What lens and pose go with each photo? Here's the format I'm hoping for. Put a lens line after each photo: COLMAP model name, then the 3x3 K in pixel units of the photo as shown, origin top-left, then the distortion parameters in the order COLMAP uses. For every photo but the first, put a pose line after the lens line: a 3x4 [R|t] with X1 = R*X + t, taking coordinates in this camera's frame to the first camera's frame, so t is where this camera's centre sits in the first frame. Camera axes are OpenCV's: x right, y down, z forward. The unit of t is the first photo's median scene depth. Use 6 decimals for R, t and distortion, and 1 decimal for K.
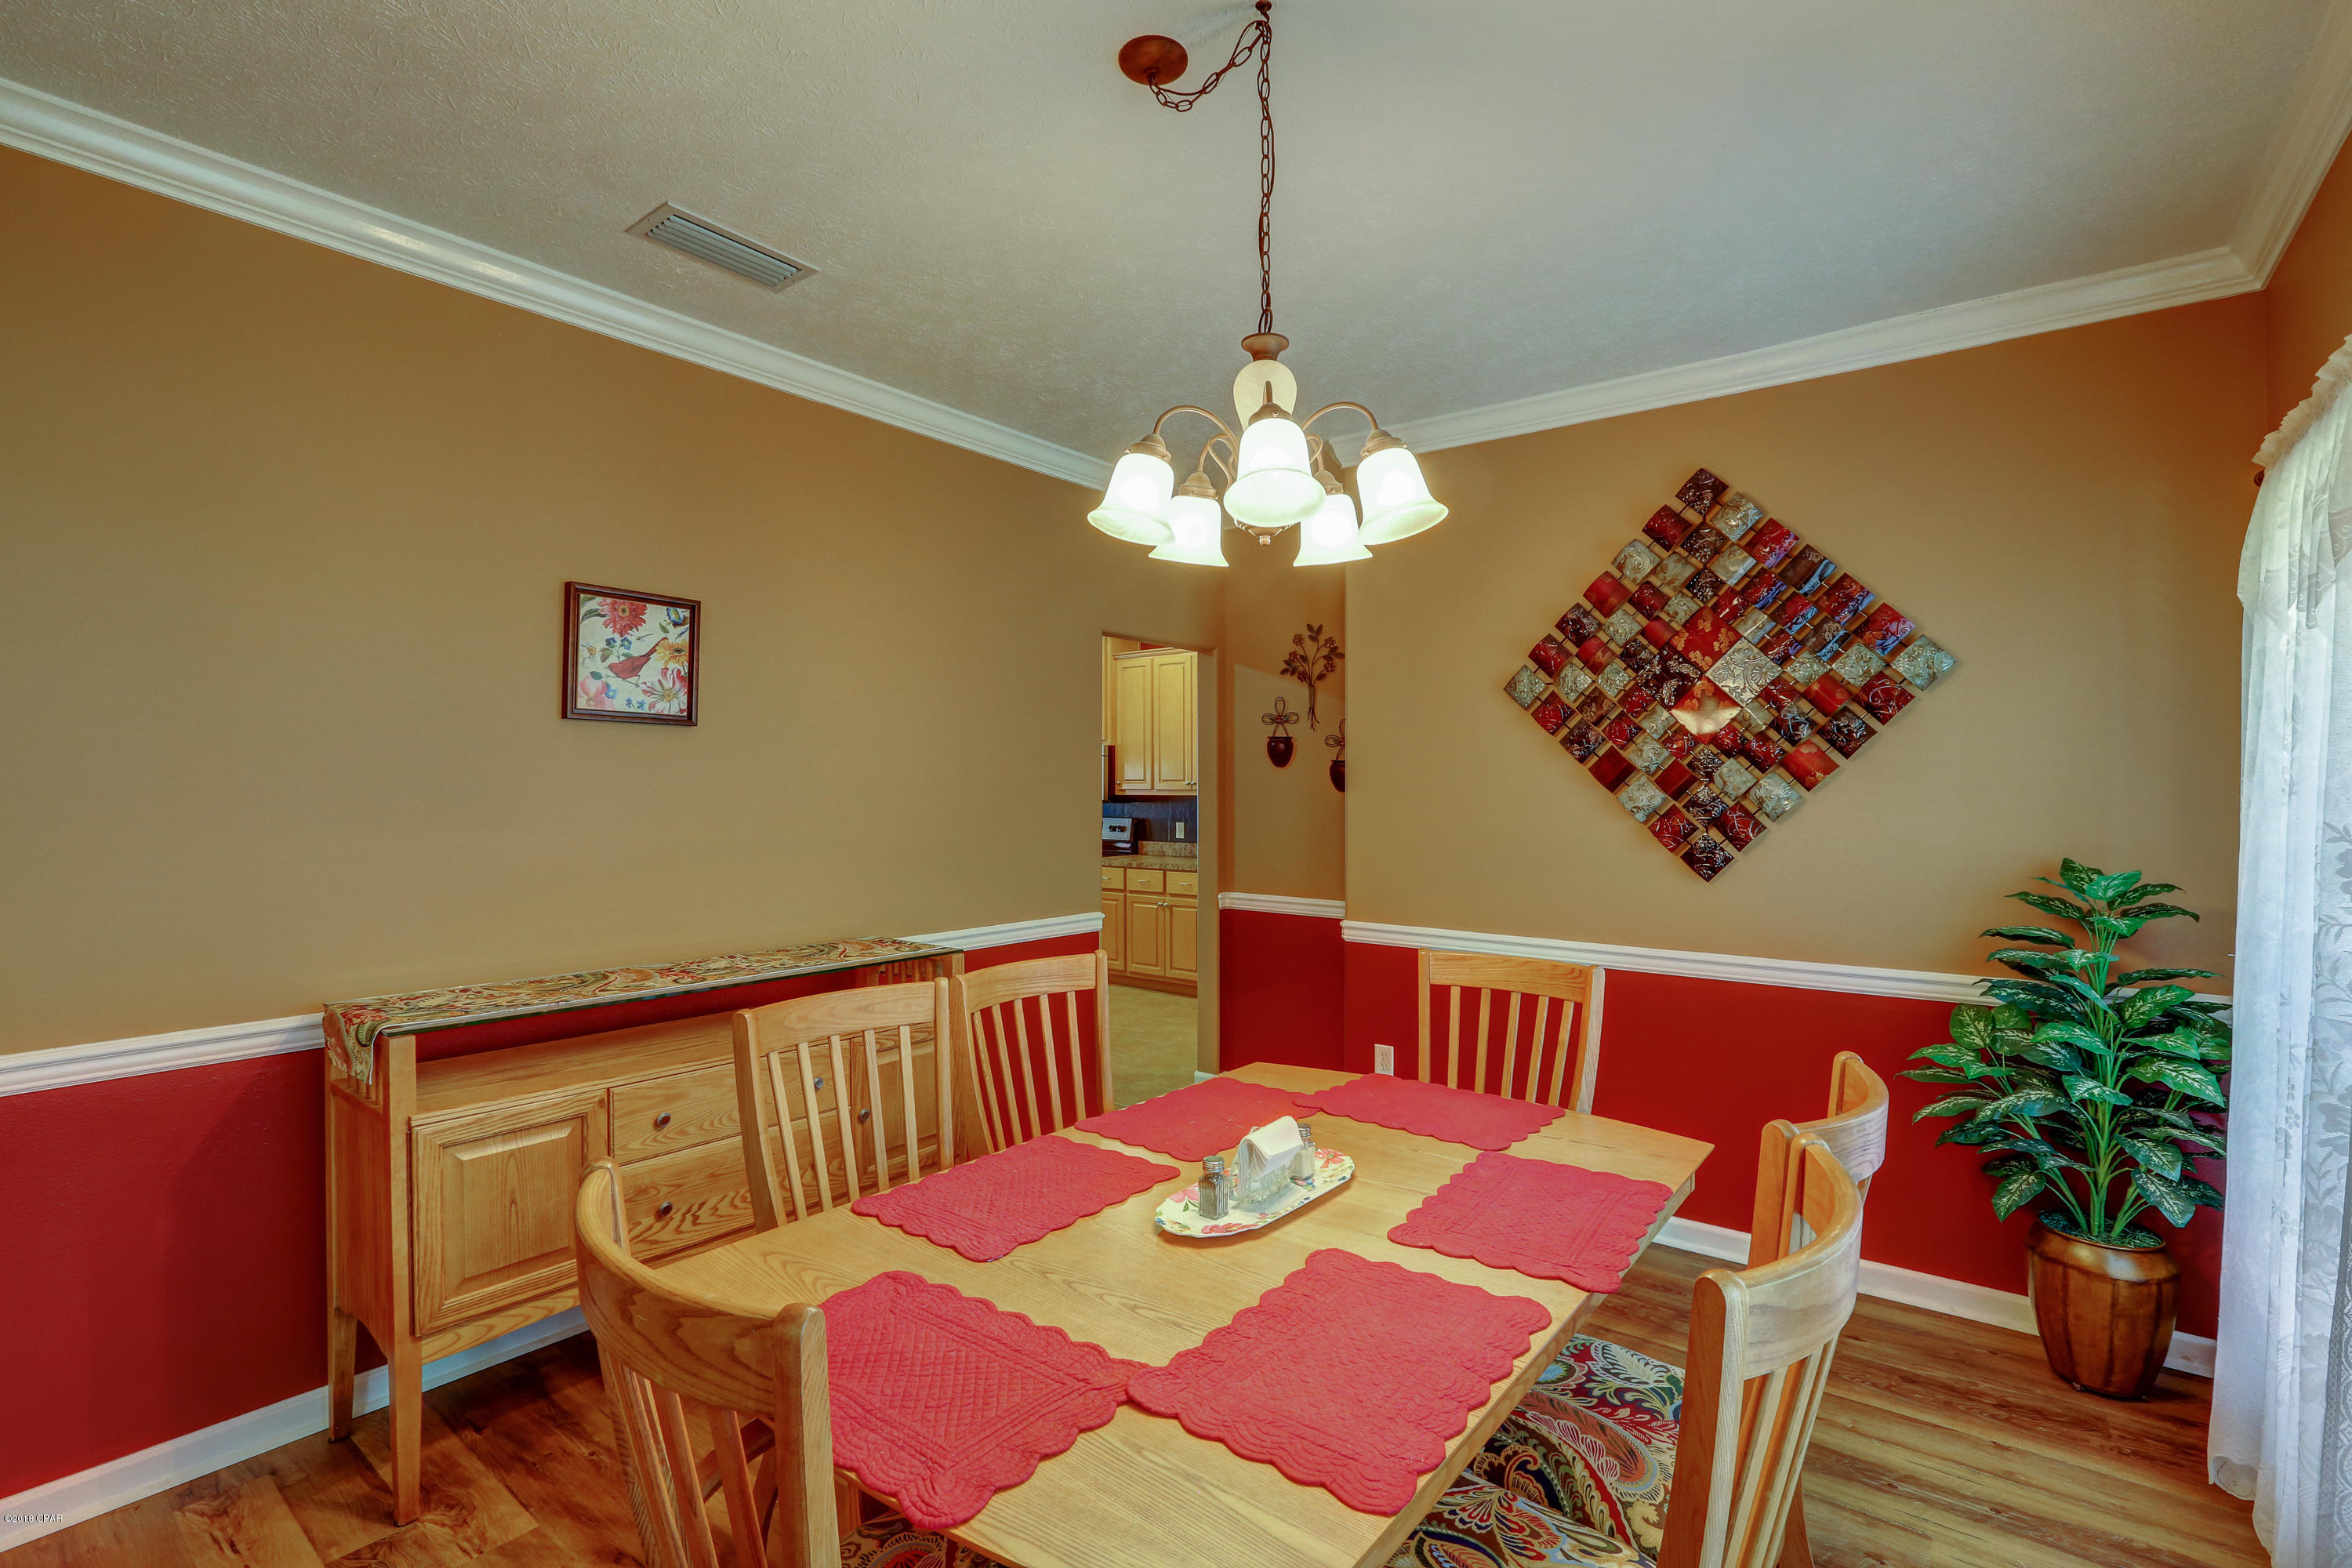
lens RADIAL K [[1074.1, 0, 1173.0], [0, 1074.1, 782.8], [0, 0, 1]] dist [-0.065676, 0.024510]
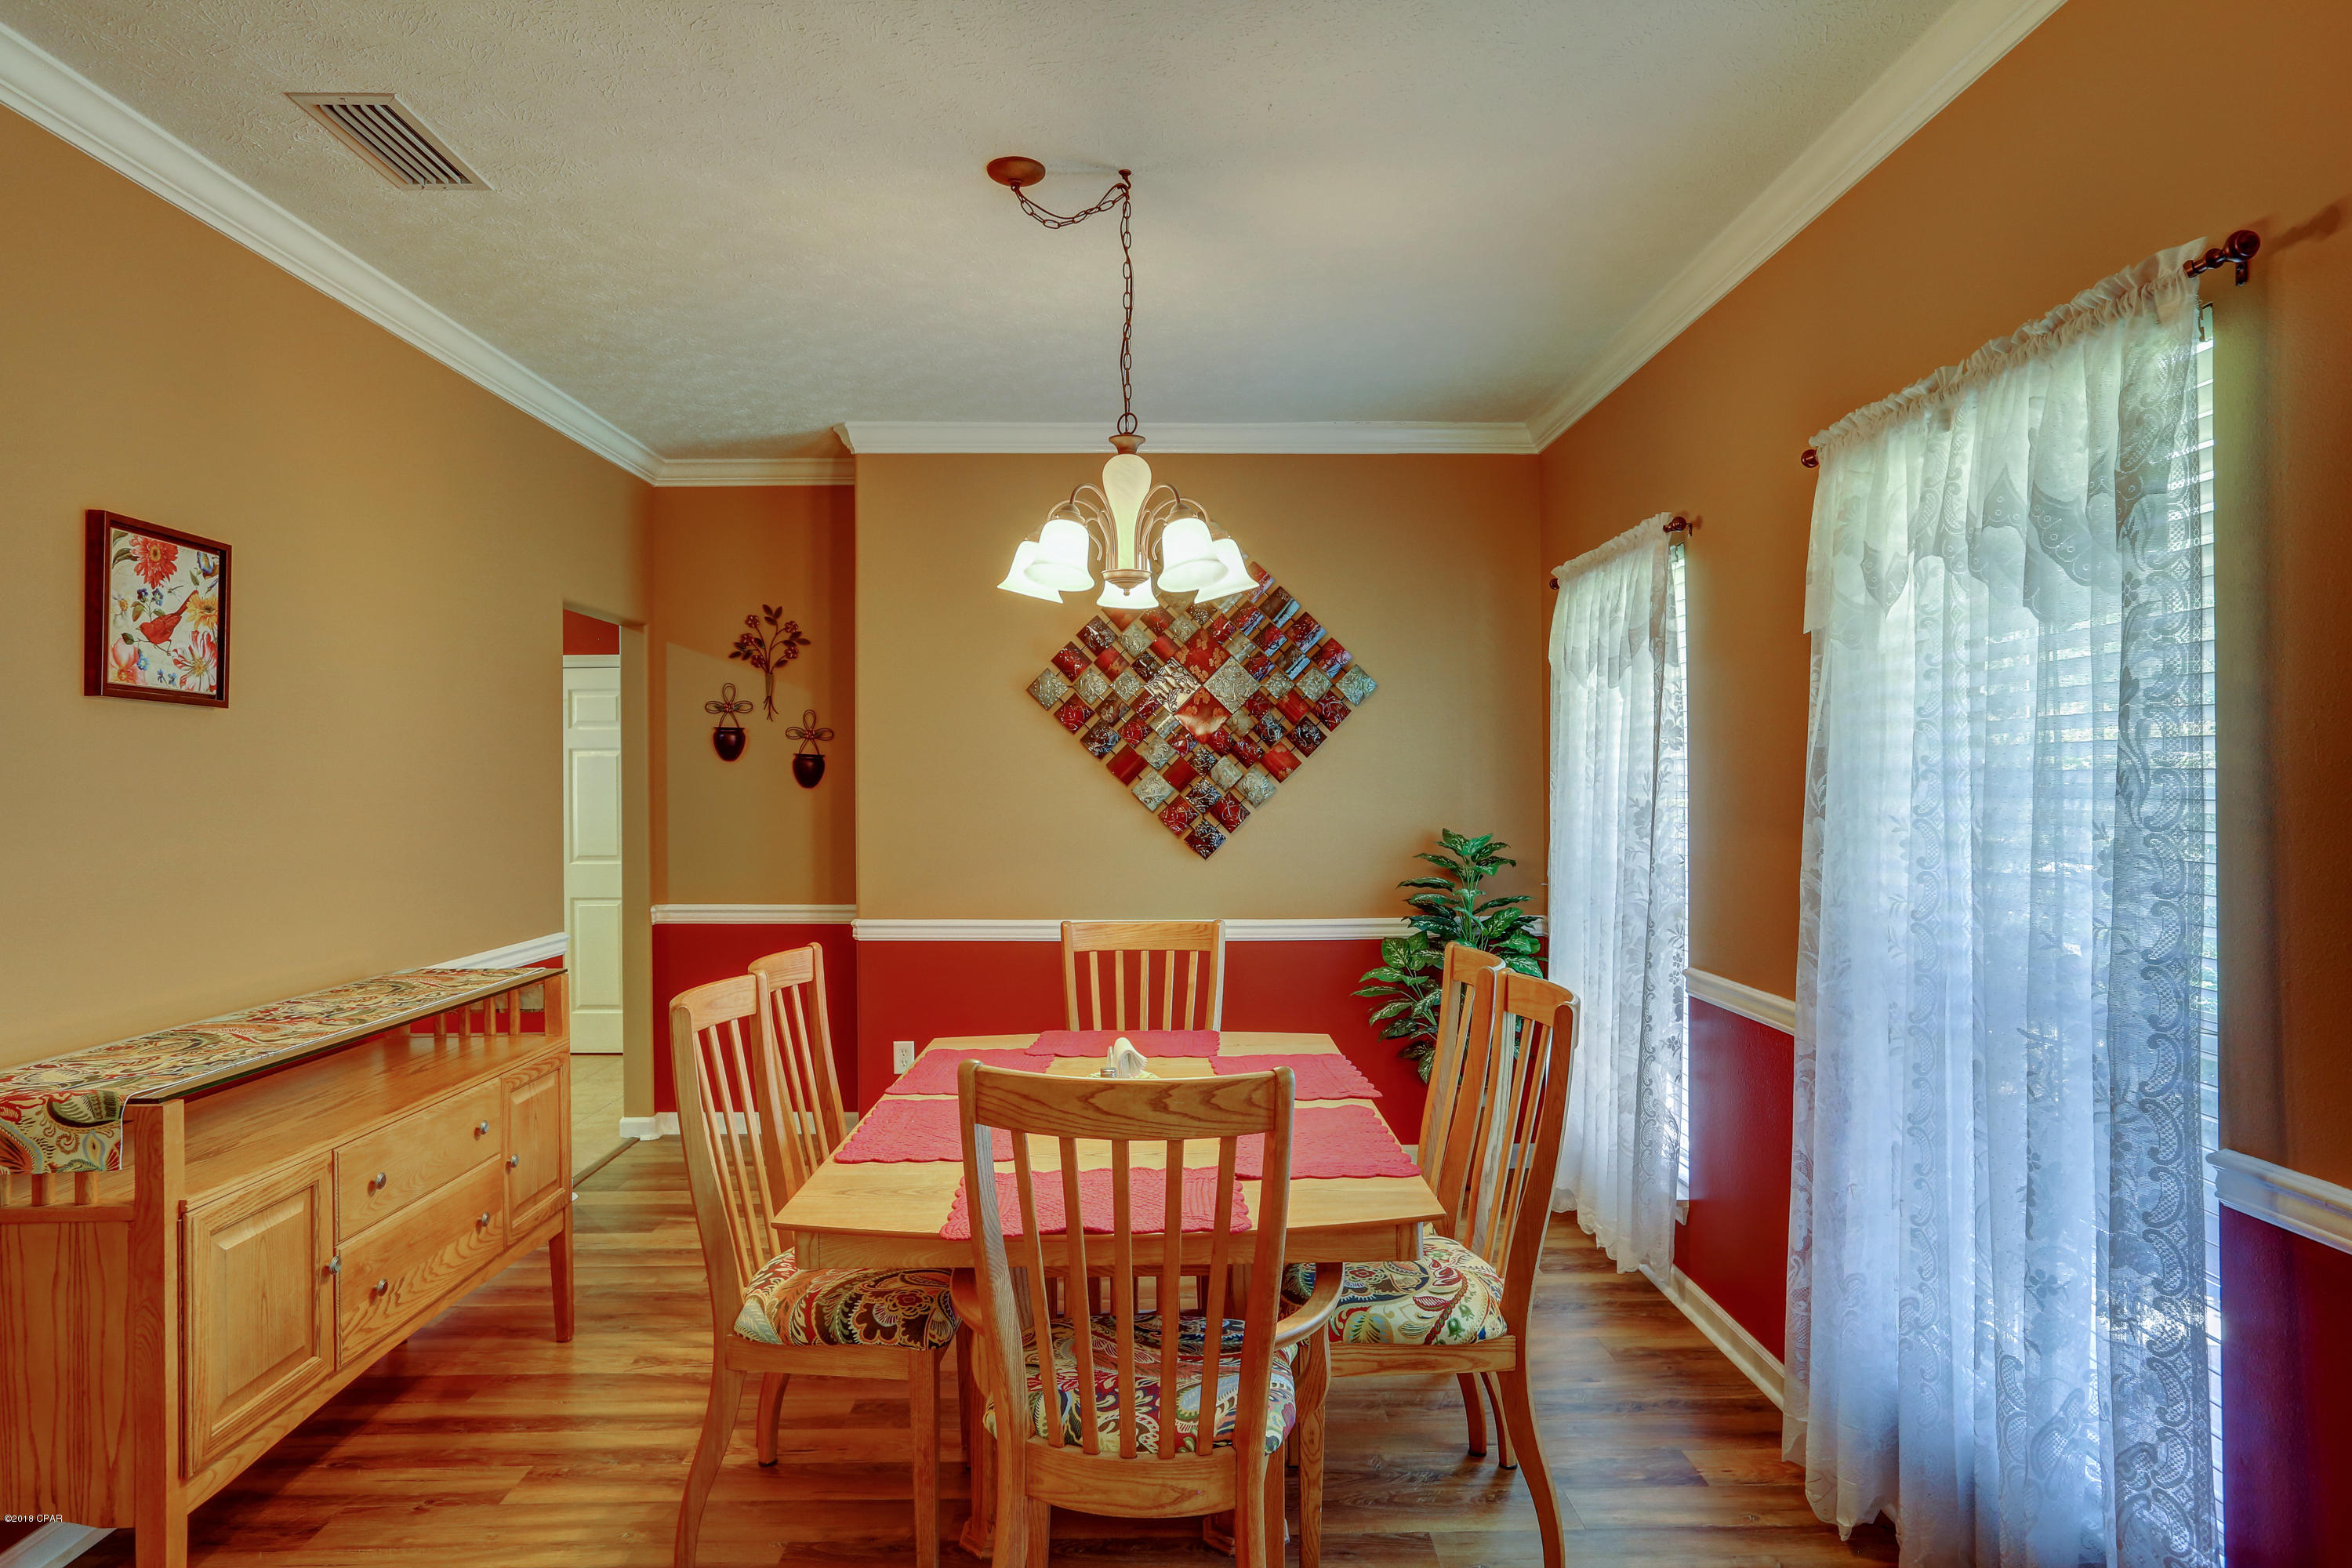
lens RADIAL K [[1378.5, 0, 1176.0], [0, 1378.5, 784.0], [0, 0, 1]] dist [-0.044015, 0.003065]
pose [[0.769934, -0.007612, 0.638078, -0.550142], [0.005346, 0.999971, 0.005480, -0.000231], [-0.638101, -0.000808, 0.769952, -0.192048]]
